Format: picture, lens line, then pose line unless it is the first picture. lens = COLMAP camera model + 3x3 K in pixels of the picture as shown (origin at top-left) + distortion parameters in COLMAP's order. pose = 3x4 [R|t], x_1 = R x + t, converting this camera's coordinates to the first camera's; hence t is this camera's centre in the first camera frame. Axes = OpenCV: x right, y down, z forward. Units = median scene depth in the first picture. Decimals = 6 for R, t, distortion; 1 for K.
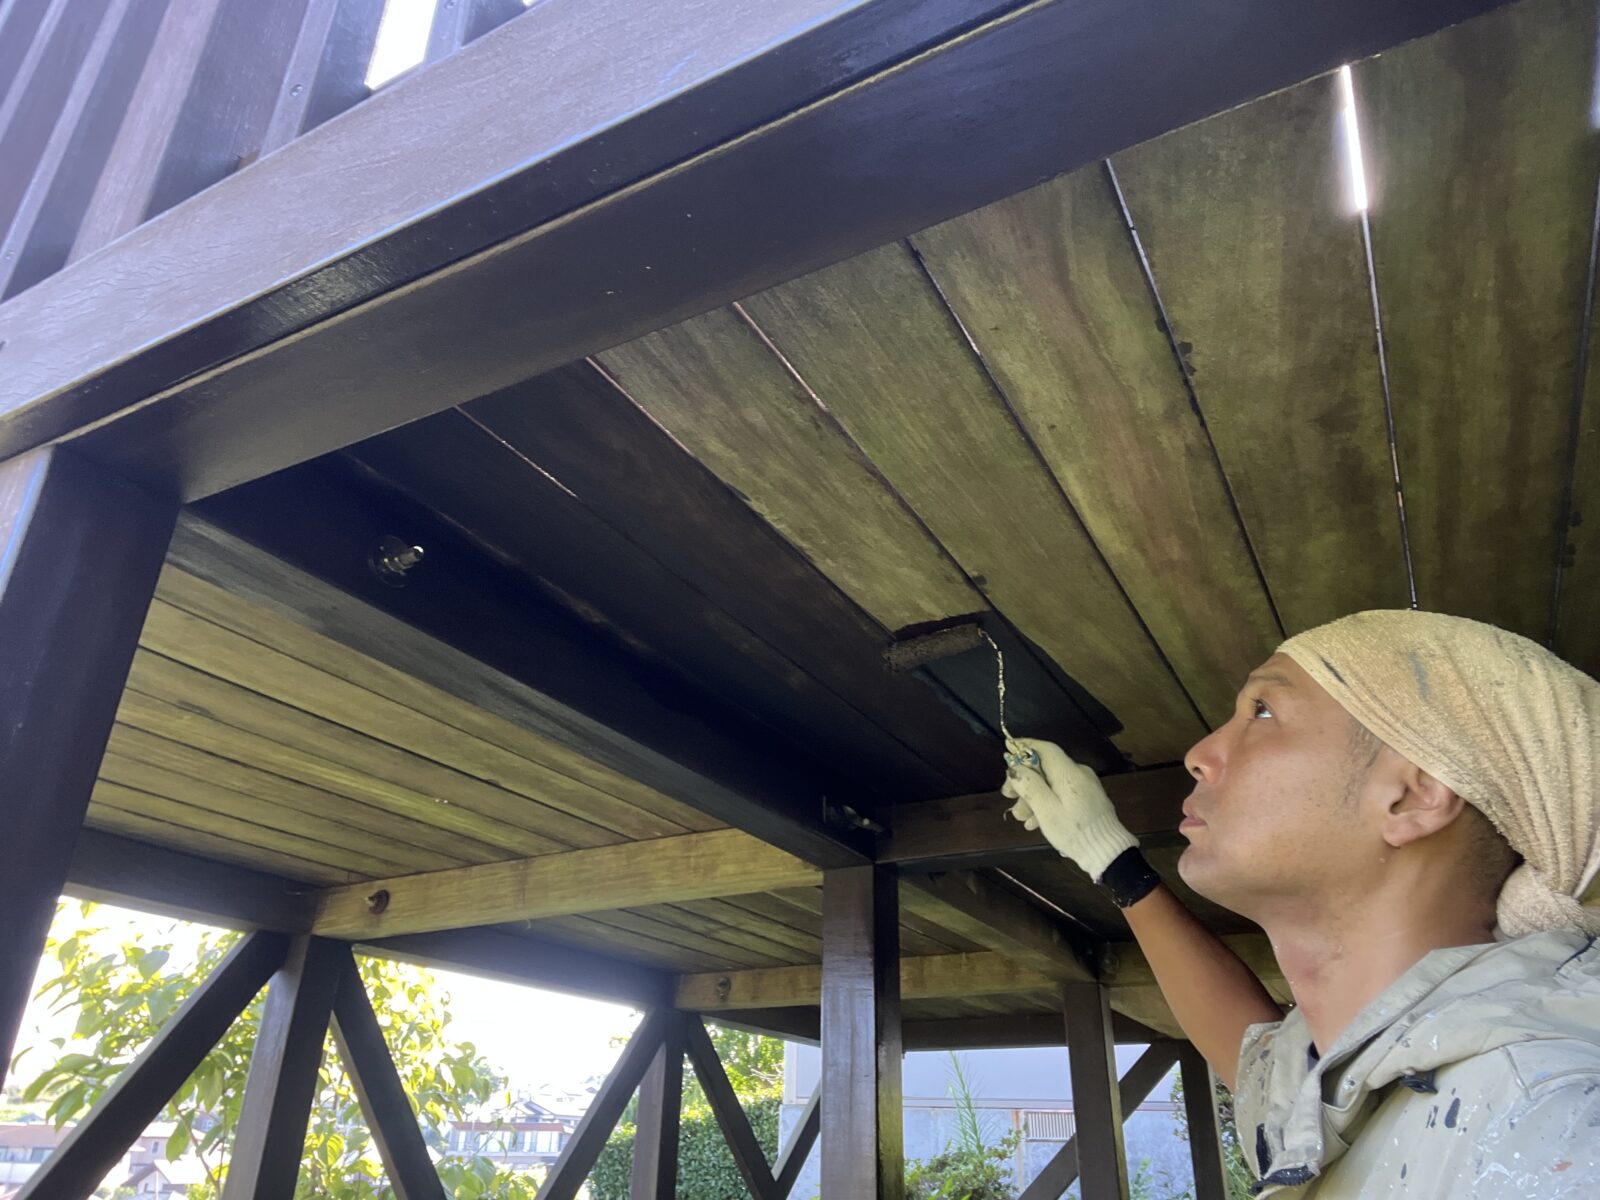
lens RADIAL K [[1104.2, 0, 800.0], [0, 1104.2, 600.0], [0, 0, 1]] dist [0.067296, -0.057210]
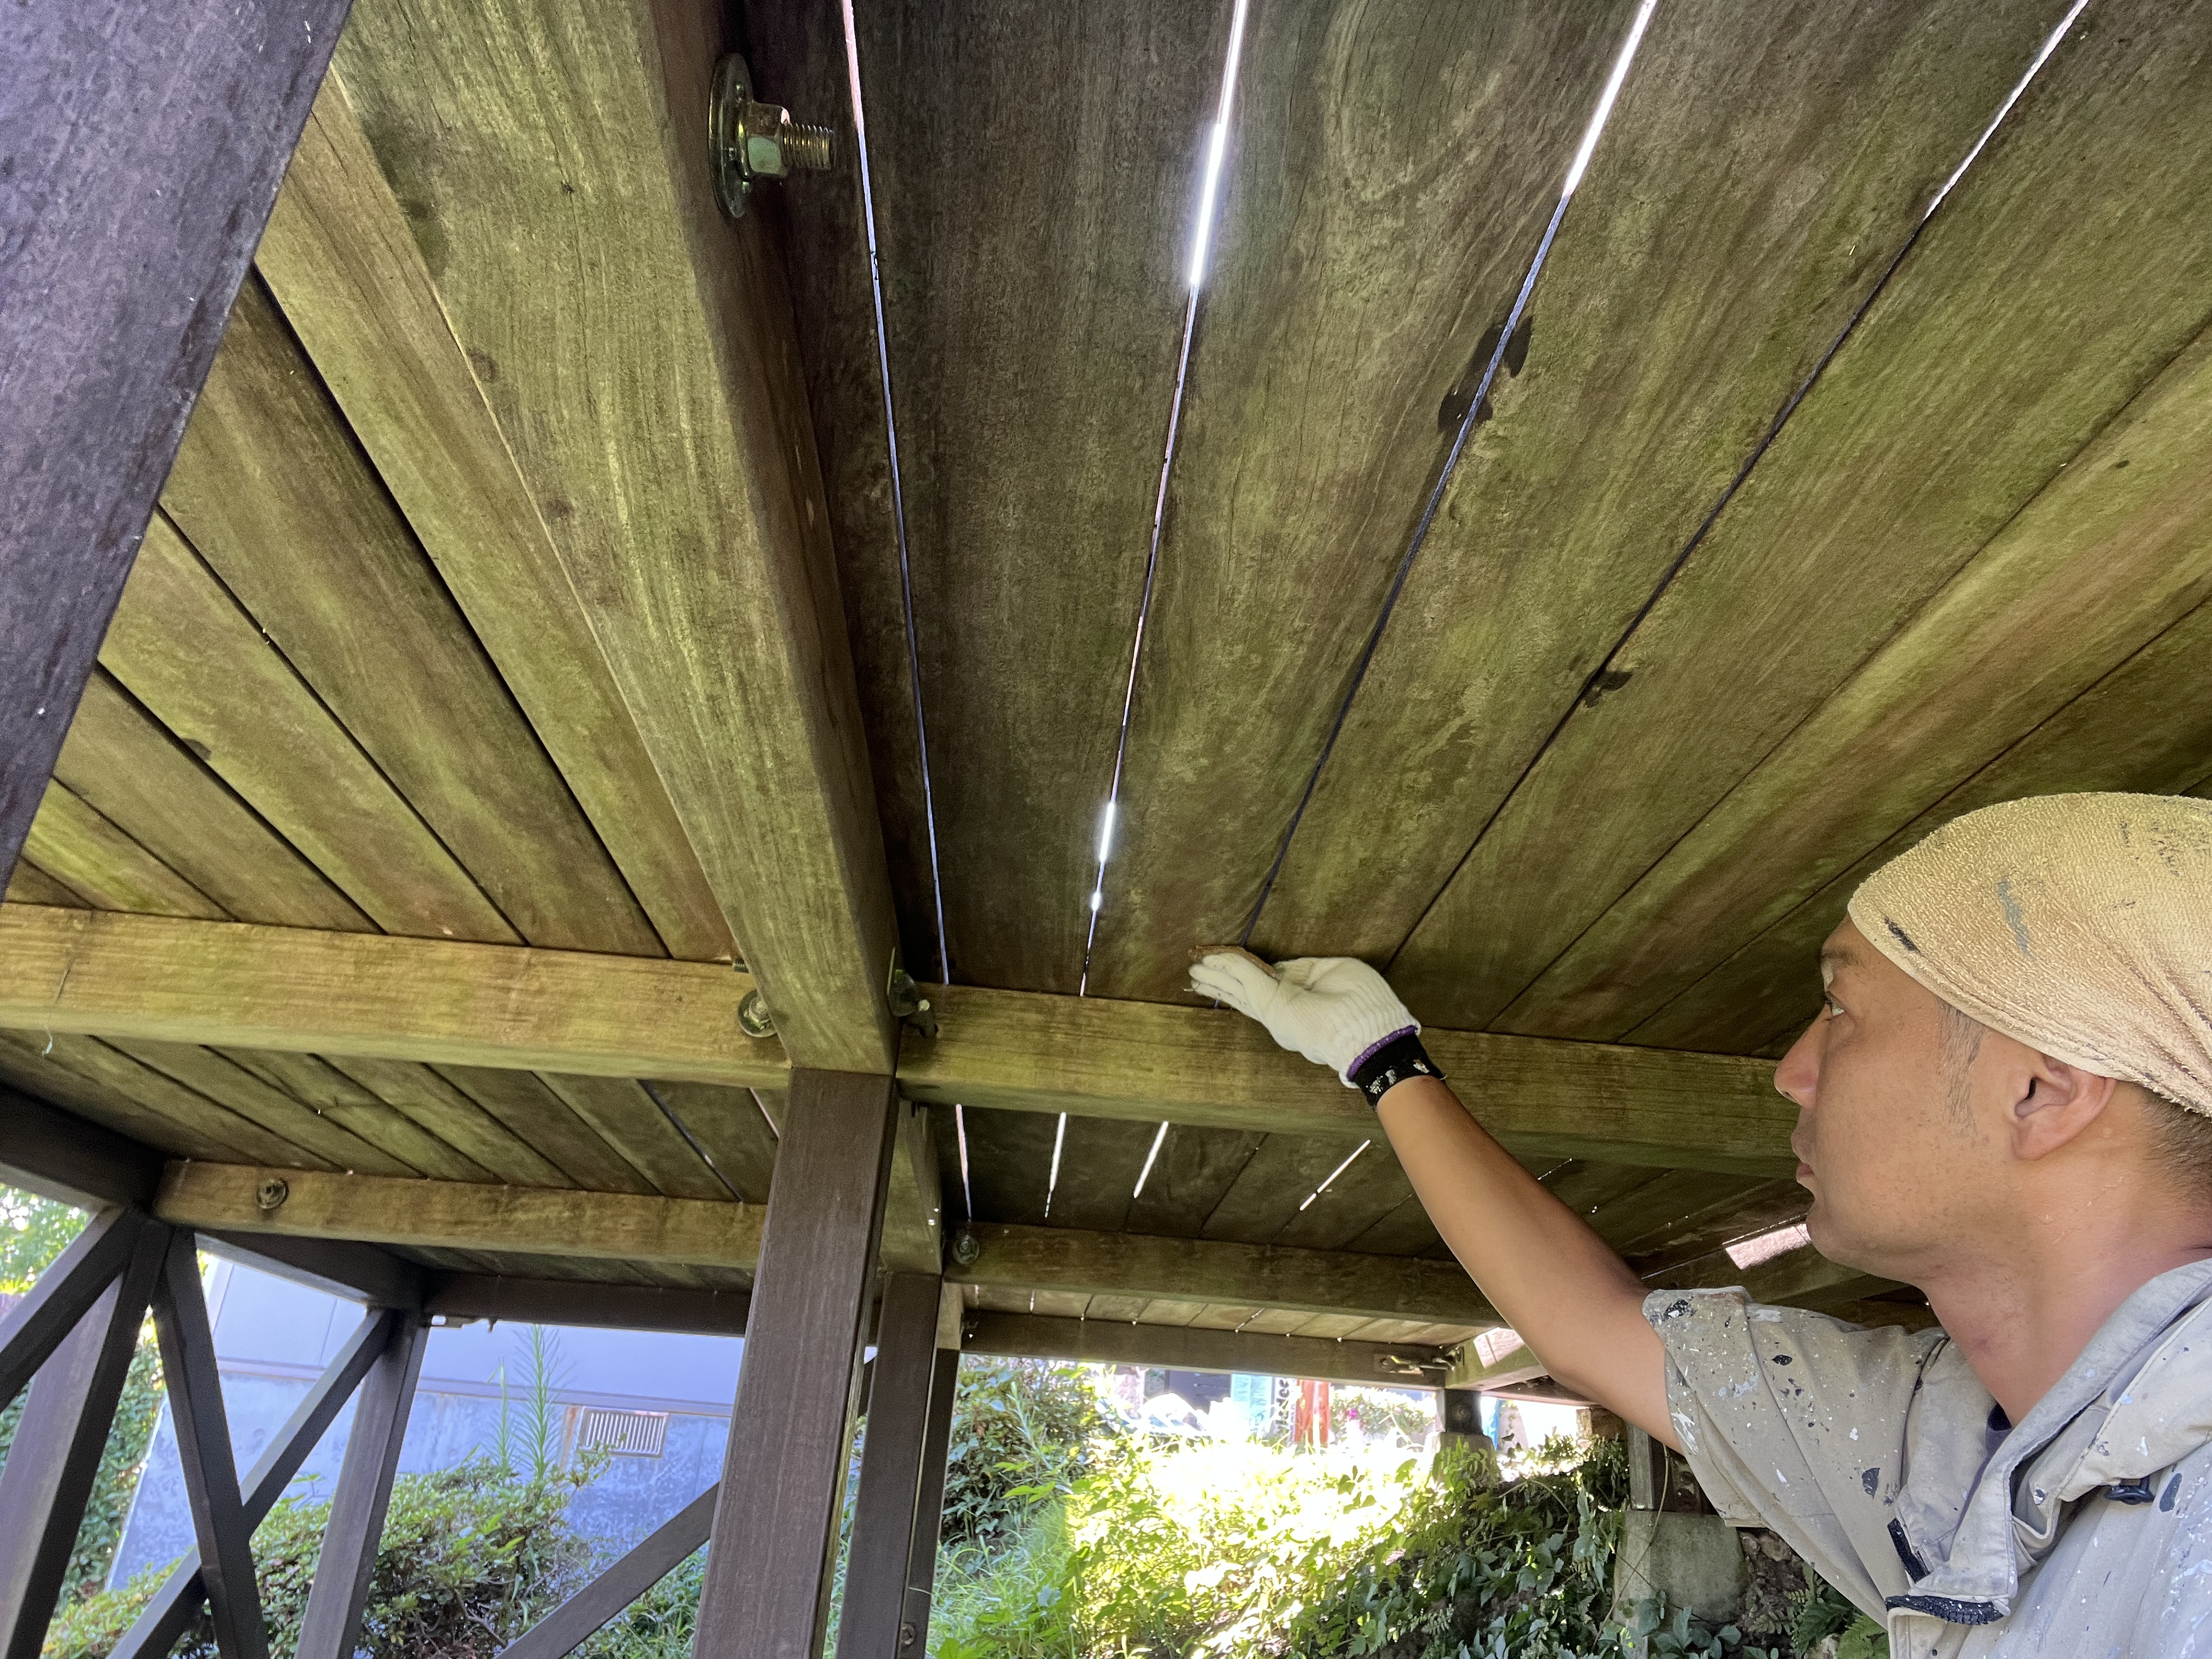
lens RADIAL K [[1526.6, 0, 1106.0], [0, 1526.6, 829.5], [0, 0, 1]] dist [0.067296, -0.057210]
pose [[0.837530, 0.263511, 0.478649, -0.221452], [-0.300805, 0.953685, 0.001311, 0.071323], [-0.456135, -0.145078, 0.878005, 0.235251]]
